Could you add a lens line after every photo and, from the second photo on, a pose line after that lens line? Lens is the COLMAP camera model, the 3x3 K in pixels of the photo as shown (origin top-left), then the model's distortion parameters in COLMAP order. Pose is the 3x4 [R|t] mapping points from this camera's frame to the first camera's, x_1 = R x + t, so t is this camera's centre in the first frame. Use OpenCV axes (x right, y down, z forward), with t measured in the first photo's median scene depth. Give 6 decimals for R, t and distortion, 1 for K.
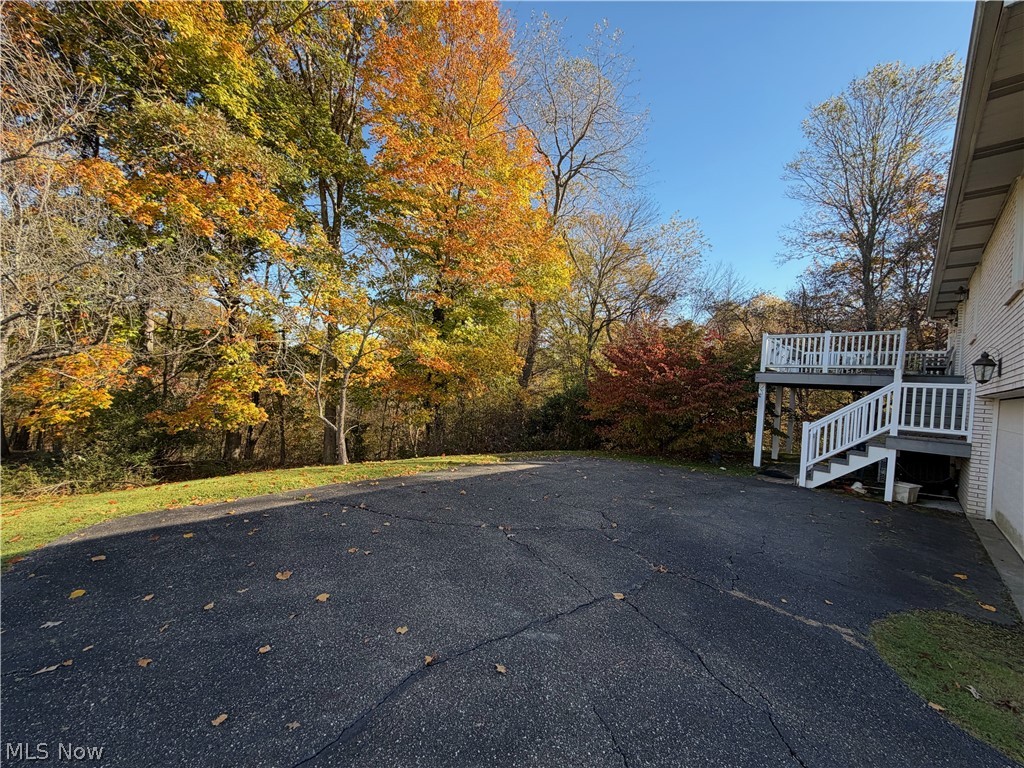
lens RADIAL K [[408.0, 0, 512.0], [0, 408.0, 384.0], [0, 0, 1]] dist [-0.002673, -0.000266]
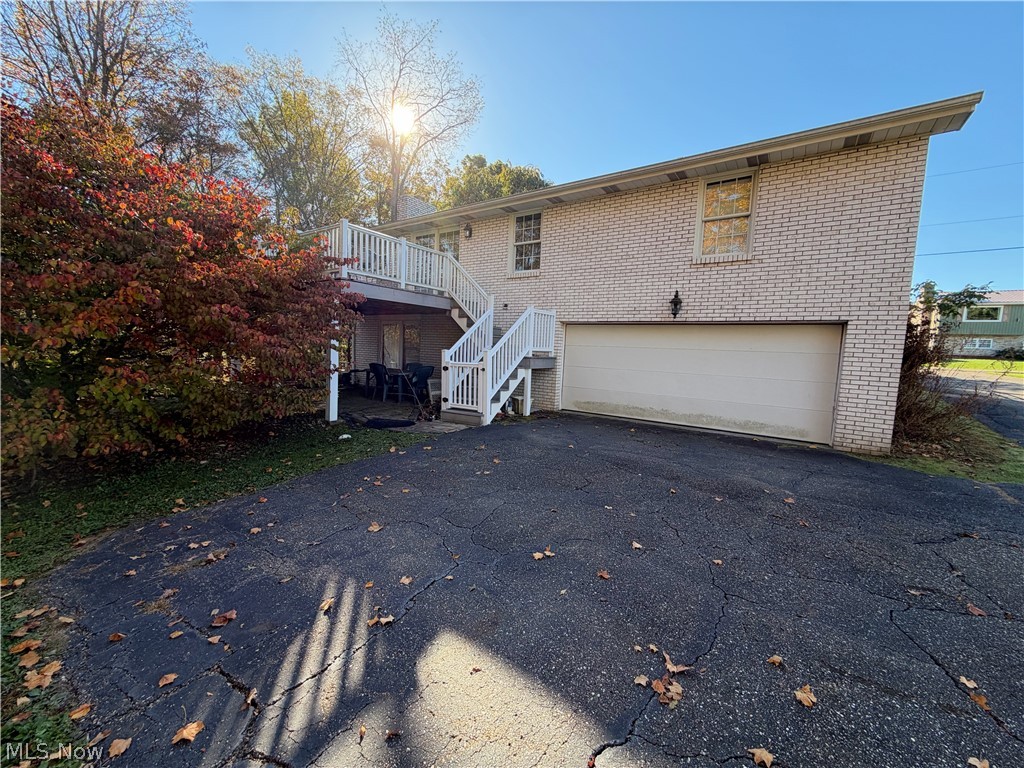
lens RADIAL K [[408.0, 0, 512.0], [0, 408.0, 384.0], [0, 0, 1]] dist [-0.002673, -0.000266]
pose [[-0.152890, -0.157379, 0.975631, -0.158366], [-0.049688, 0.987214, 0.151460, 0.035180], [-0.986993, -0.025320, -0.158755, 1.281552]]
